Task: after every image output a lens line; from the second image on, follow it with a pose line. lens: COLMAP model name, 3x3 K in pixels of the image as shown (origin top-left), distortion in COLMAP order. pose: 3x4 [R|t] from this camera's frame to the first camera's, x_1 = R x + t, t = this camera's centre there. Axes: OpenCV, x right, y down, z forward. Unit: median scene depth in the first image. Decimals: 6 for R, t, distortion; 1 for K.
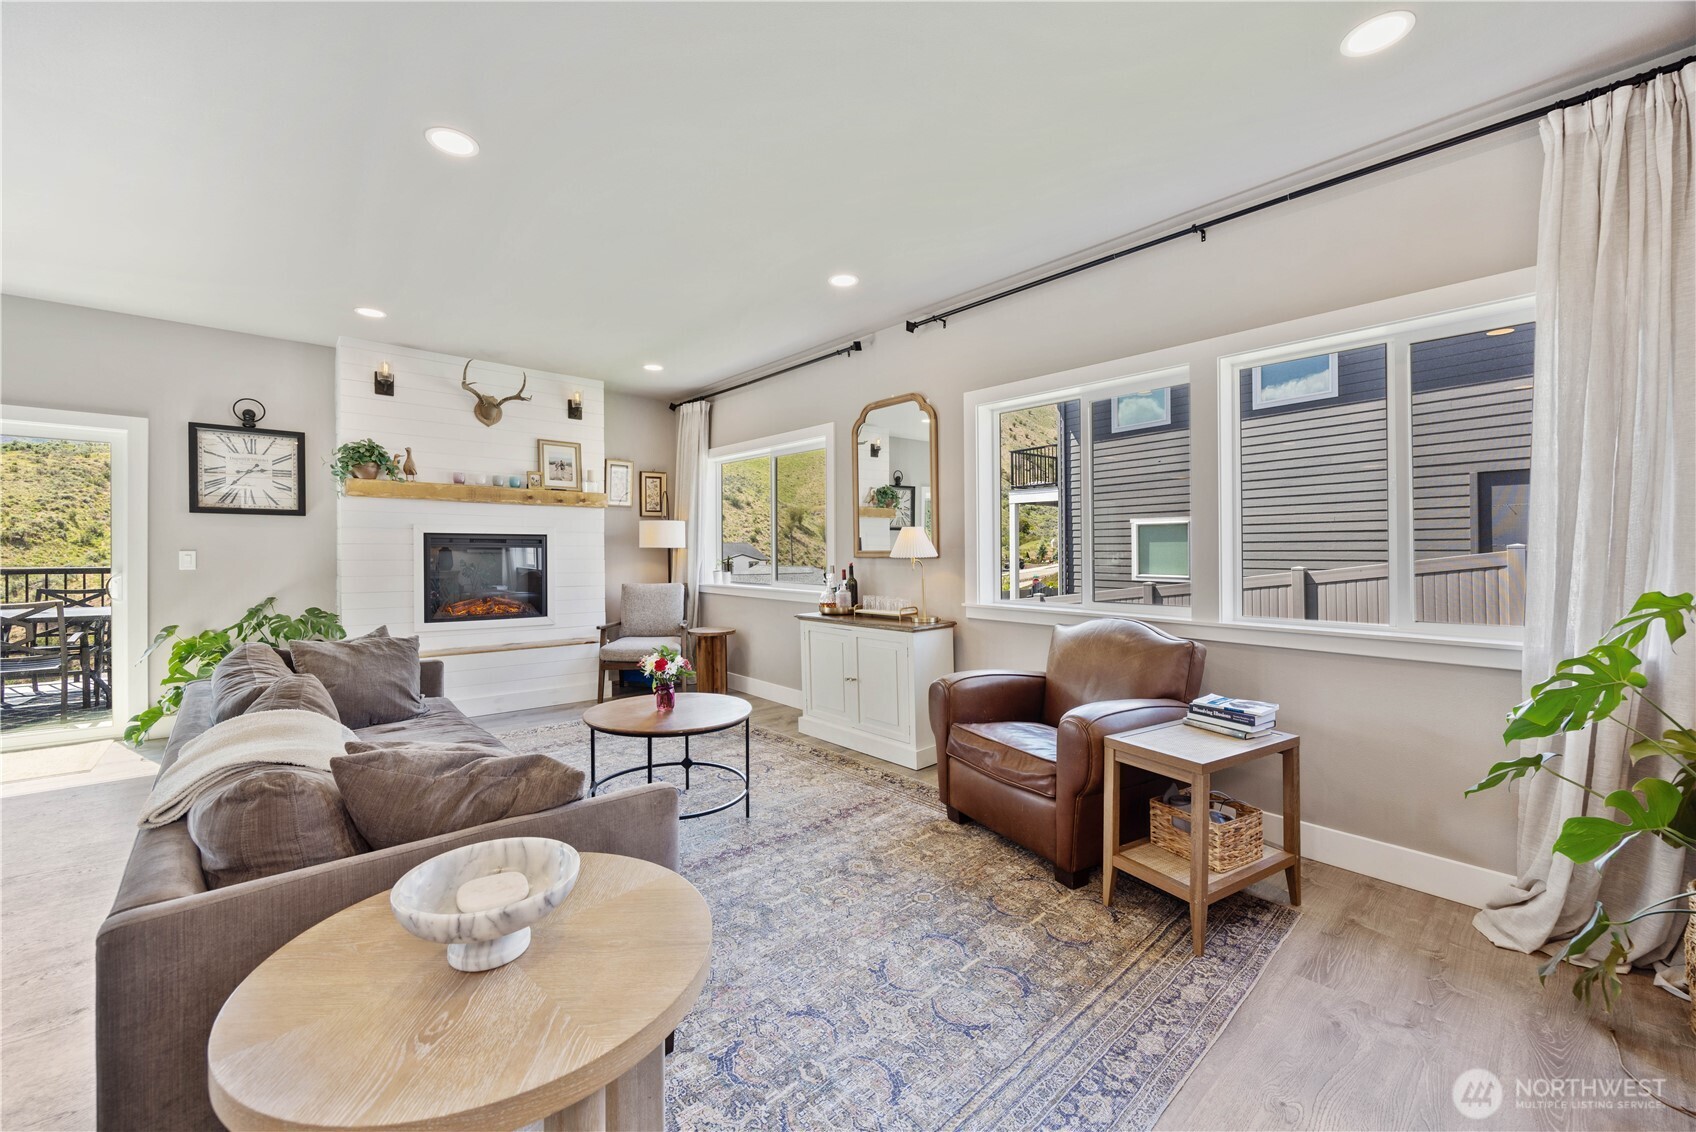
lens RADIAL K [[649.2, 0, 823.8], [0, 649.2, 548.4], [0, 0, 1]] dist [-0.001130, 0.000022]
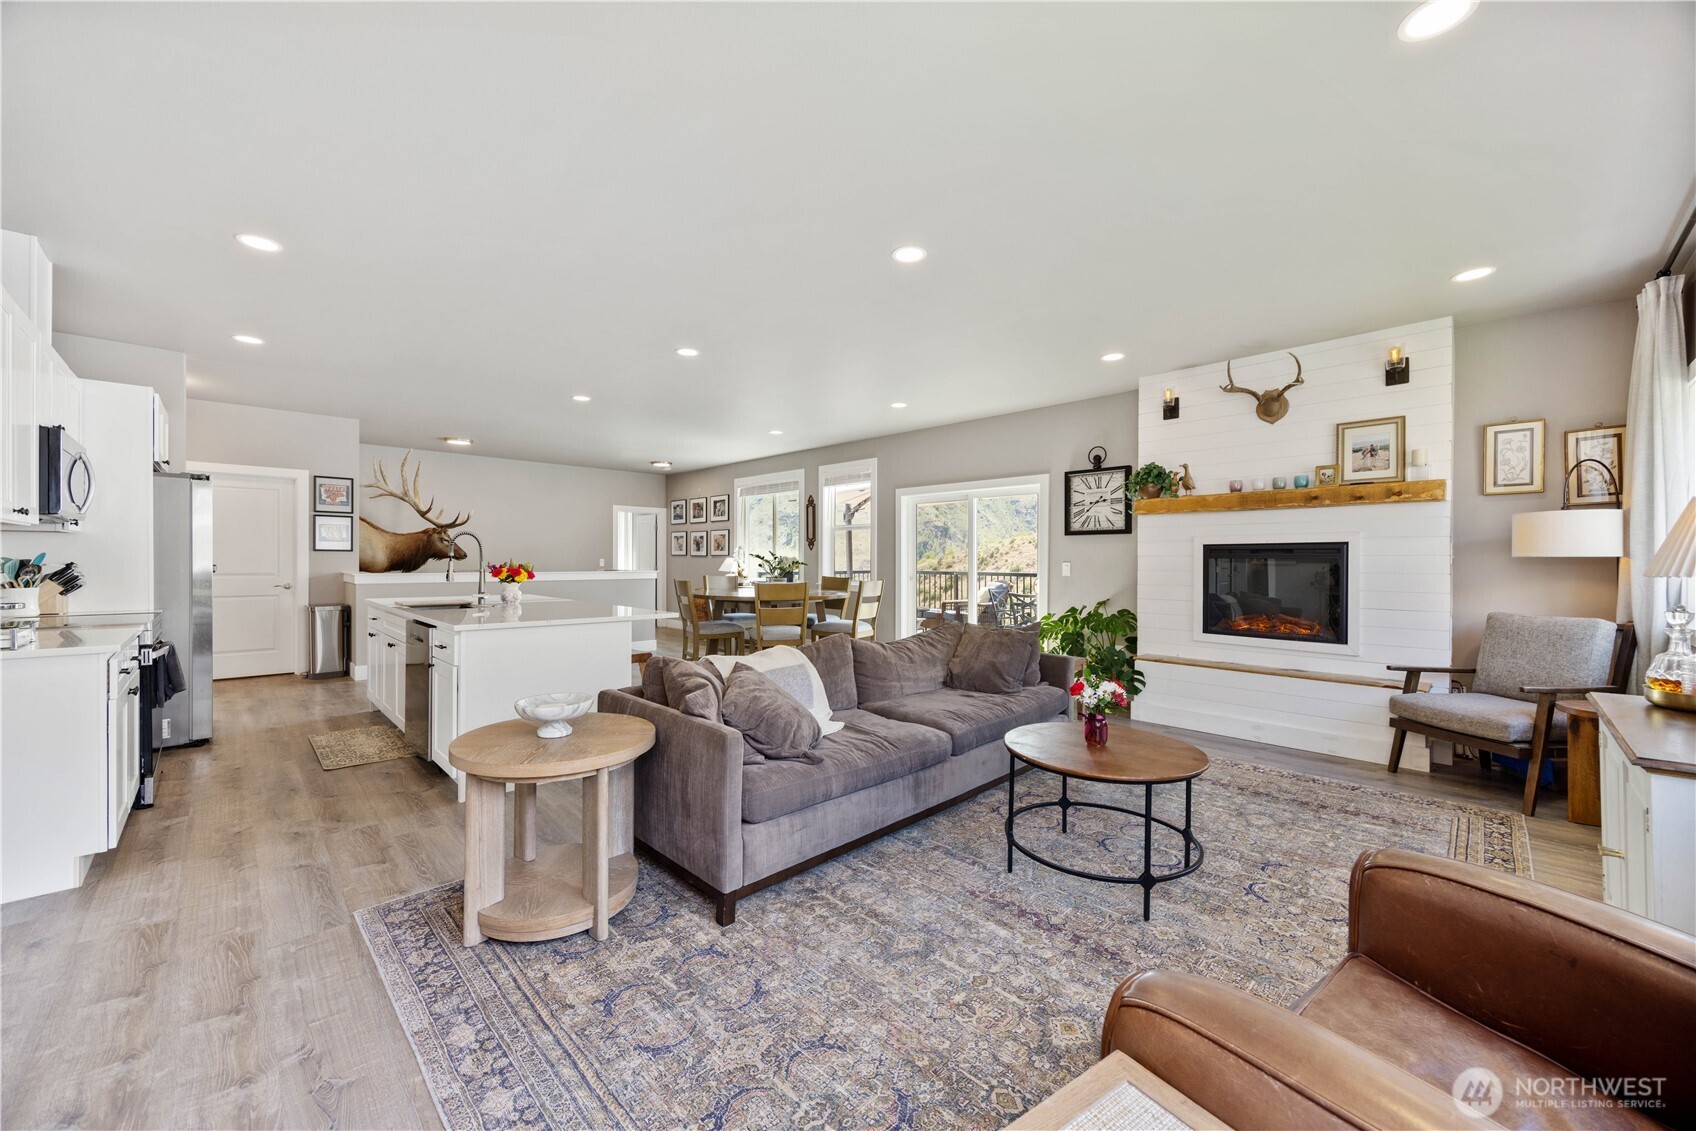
lens RADIAL K [[643.6, 0, 840.2], [0, 643.6, 564.7], [0, 0, 1]] dist [-0.002404, -0.000360]
pose [[0.063613, 0.001211, -0.997974, 0.364791], [0.000231, 0.999999, 0.001228, 0.006584], [0.997975, -0.000309, 0.063613, 0.378369]]
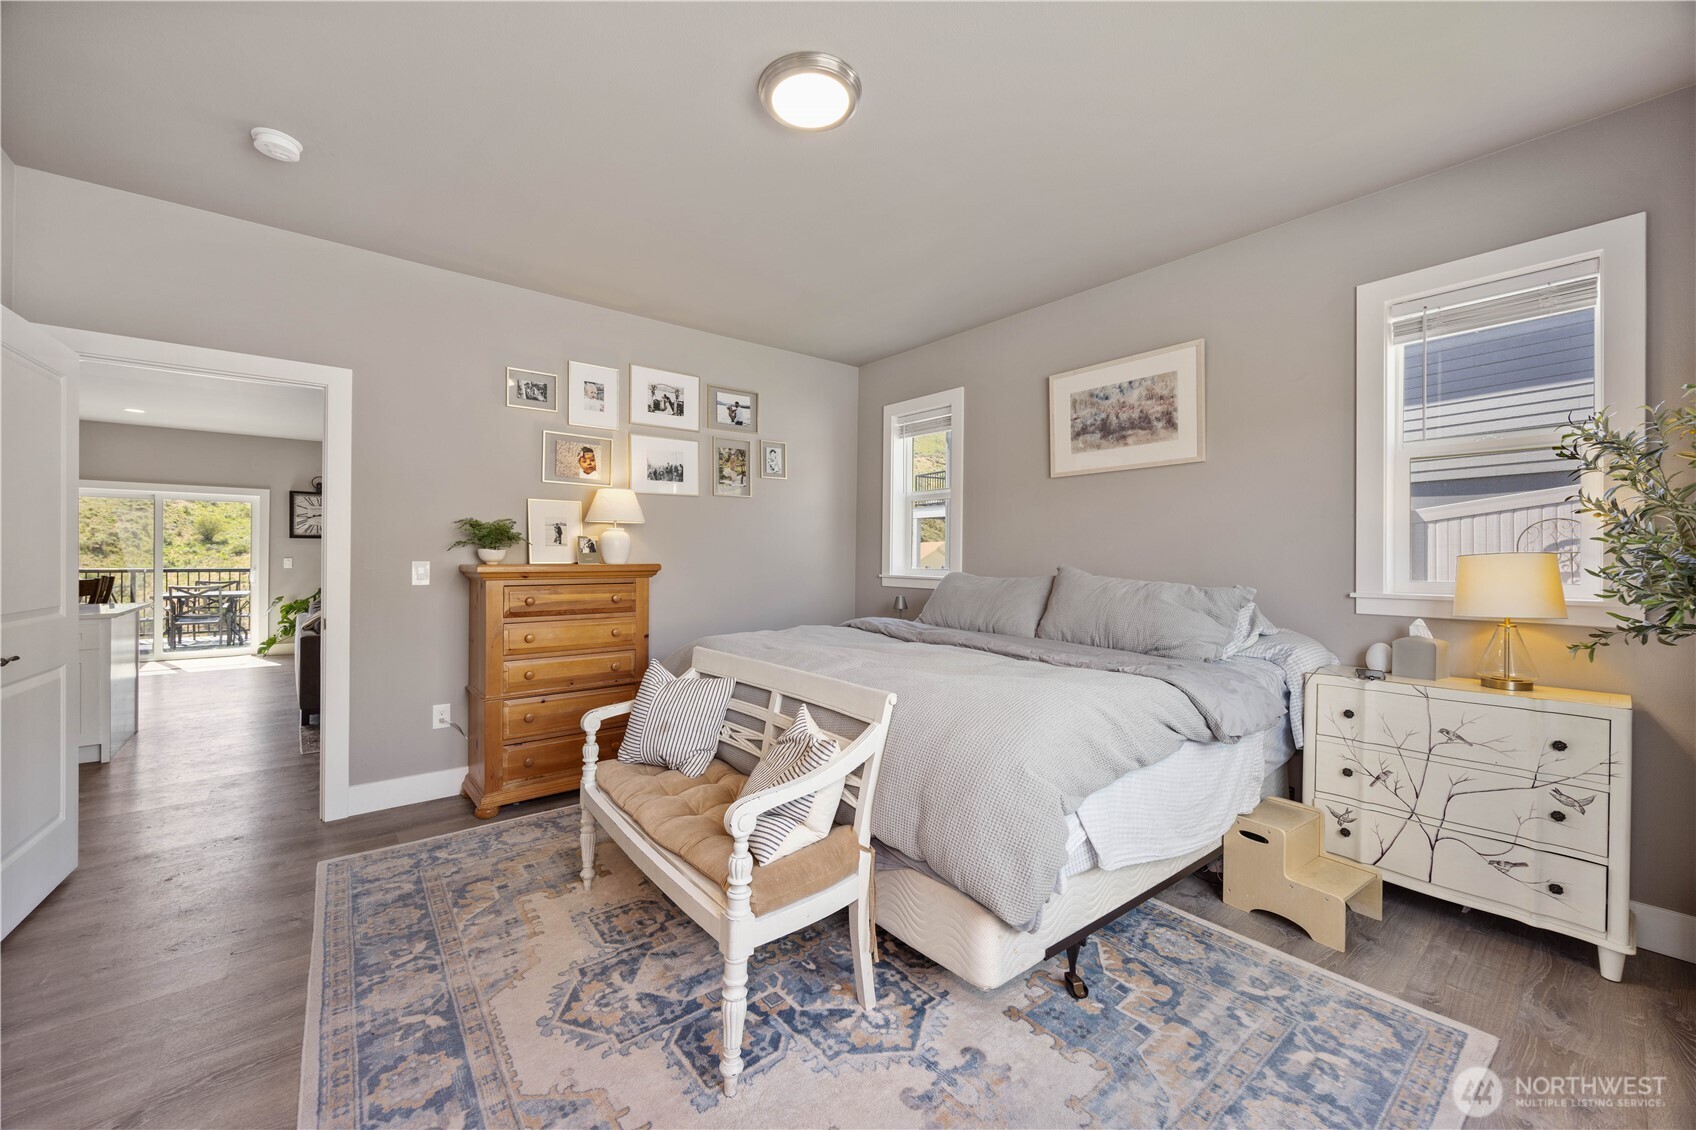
lens RADIAL K [[660.3, 0, 847.9], [0, 660.3, 546.3], [0, 0, 1]] dist [-0.001706, -0.000192]
pose [[0.999448, -0.002406, -0.033149, 0.675750], [0.001965, 0.999909, -0.013343, -0.001146], [0.033178, 0.013271, 0.999361, -0.819303]]
